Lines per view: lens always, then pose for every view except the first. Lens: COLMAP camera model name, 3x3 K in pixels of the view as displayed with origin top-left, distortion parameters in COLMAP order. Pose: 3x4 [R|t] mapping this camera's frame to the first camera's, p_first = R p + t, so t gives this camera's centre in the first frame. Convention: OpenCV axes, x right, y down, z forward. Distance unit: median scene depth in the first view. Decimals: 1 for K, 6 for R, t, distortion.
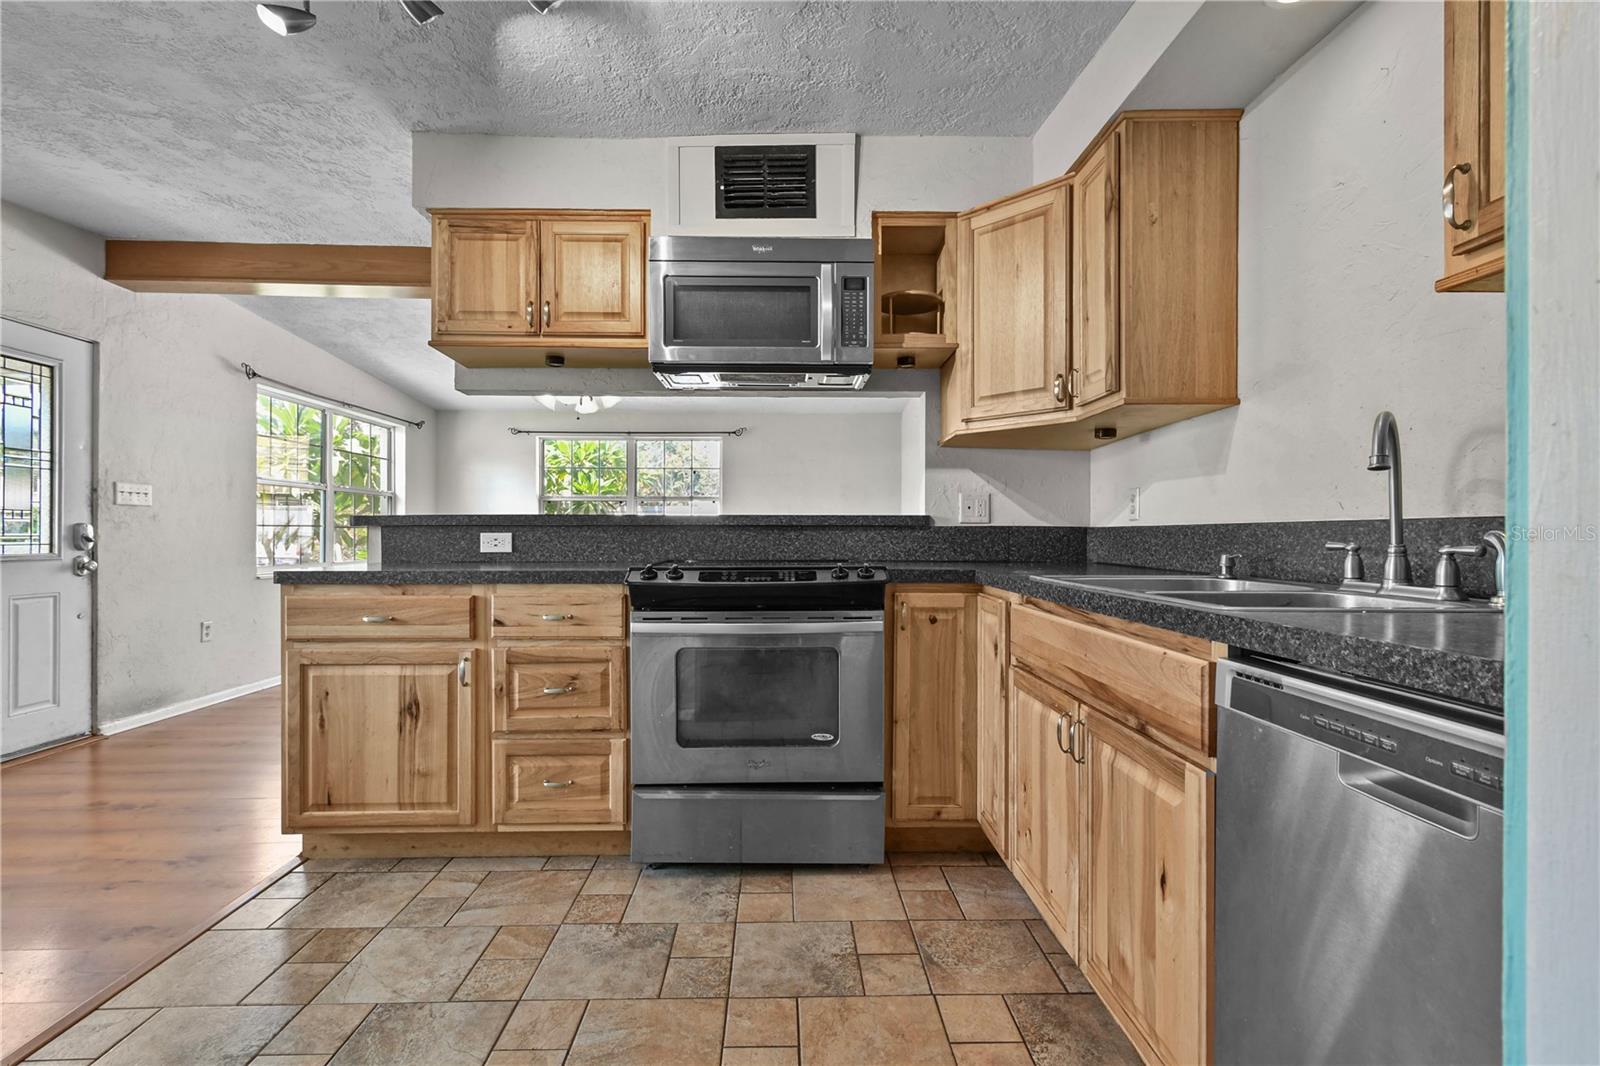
lens RADIAL K [[714.9, 0, 799.9], [0, 714.9, 525.6], [0, 0, 1]] dist [0.000742, 0.000198]
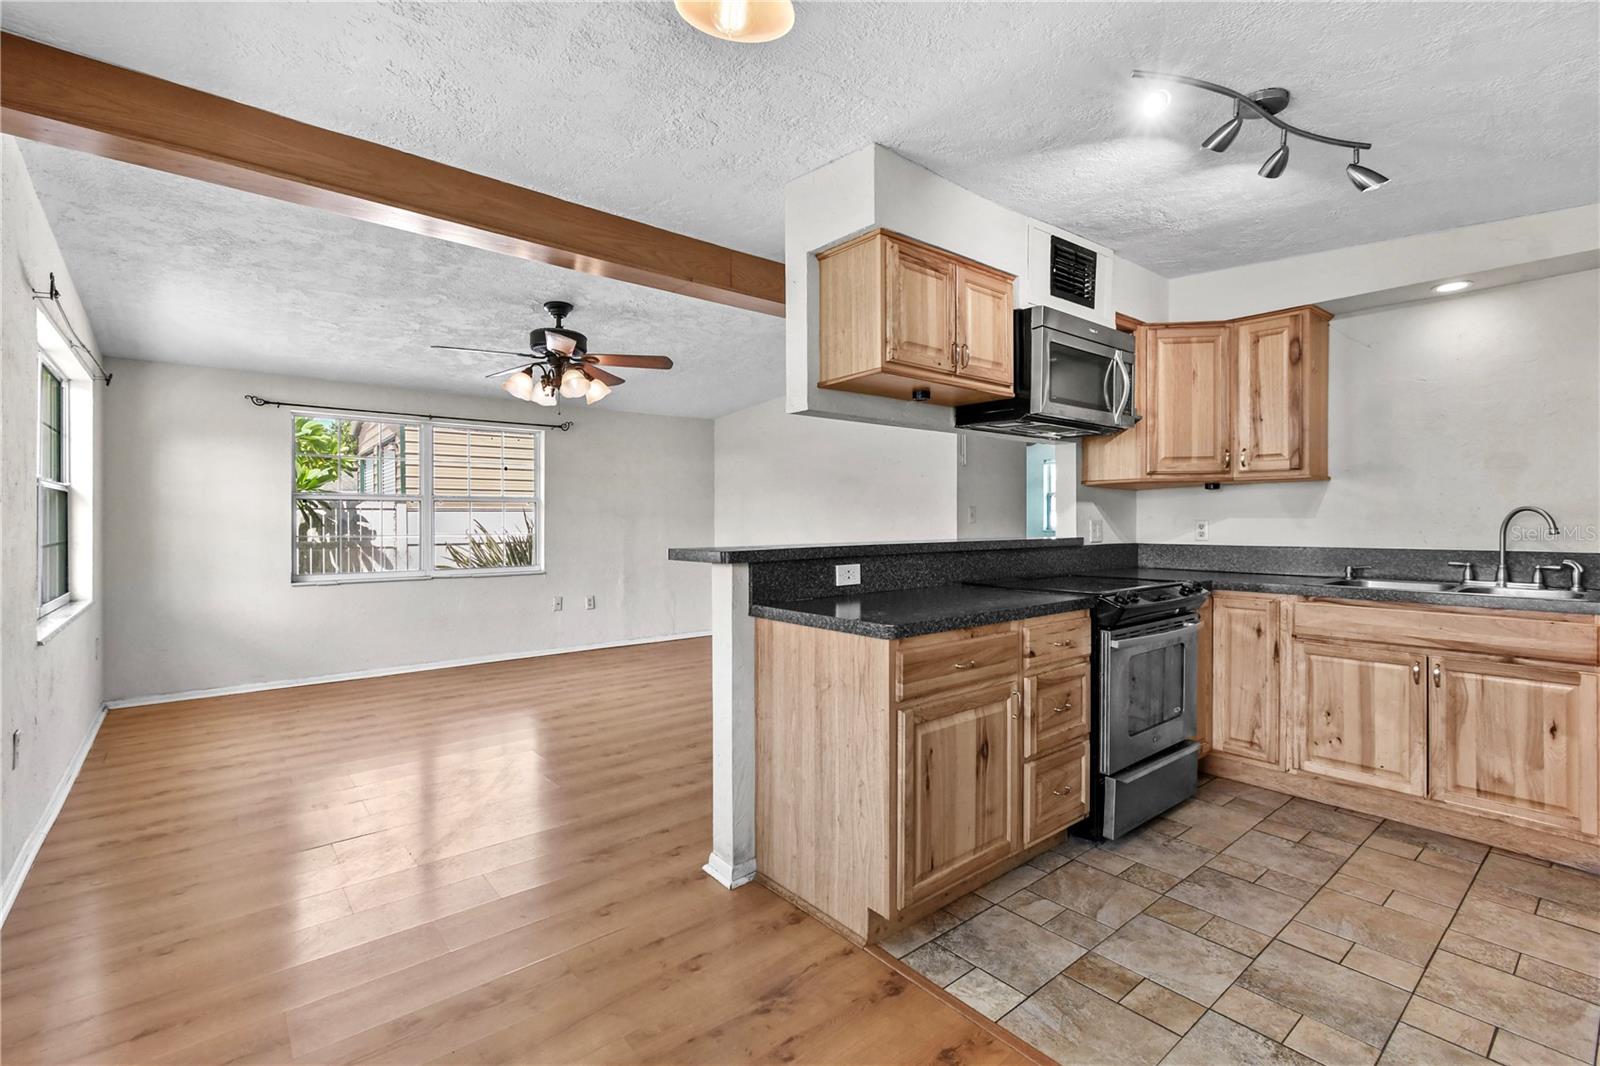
lens RADIAL K [[714.7, 0, 794.9], [0, 714.7, 508.9], [0, 0, 1]] dist [0.000312, 0.000339]
pose [[0.790051, 0.006183, 0.613010, -1.328306], [-0.003935, 0.999980, -0.005014, -0.073309], [-0.613029, 0.001549, 0.790059, 0.360045]]
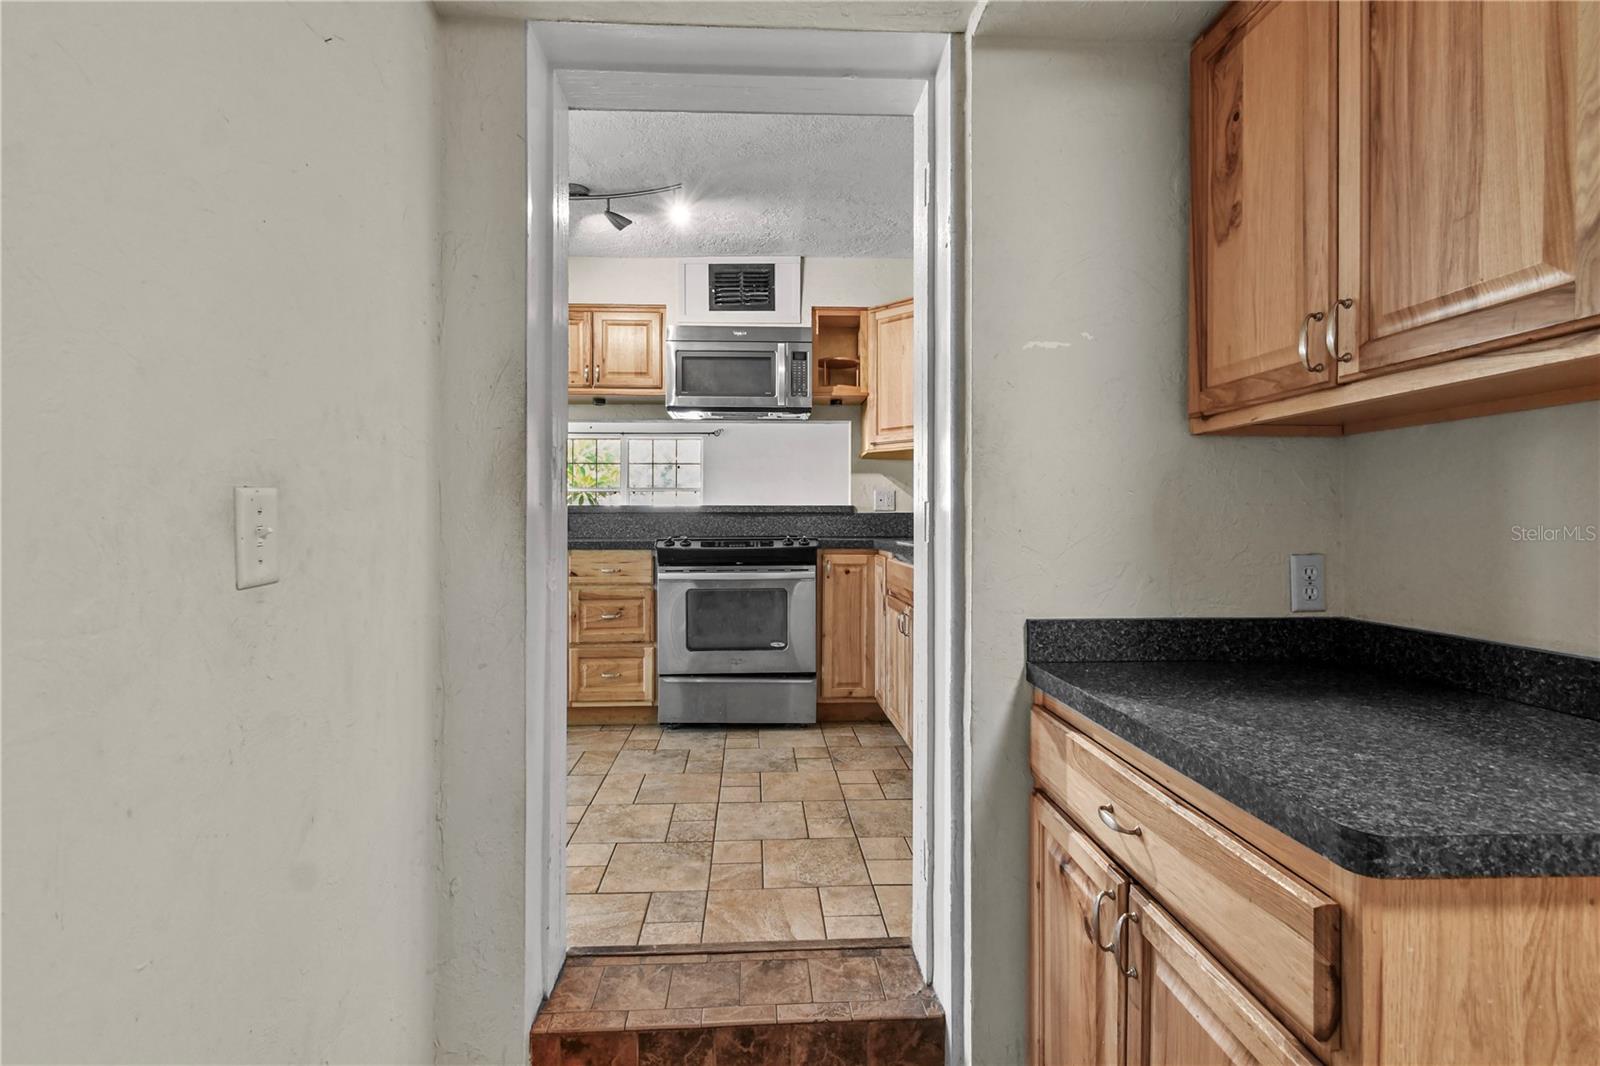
lens RADIAL K [[714.7, 0, 794.9], [0, 714.7, 508.9], [0, 0, 1]] dist [0.000312, 0.000339]
pose [[0.999557, -0.000591, 0.029767, 0.022028], [0.000746, 0.999986, -0.005202, -0.000090], [-0.029763, 0.005222, 0.999543, -0.586621]]
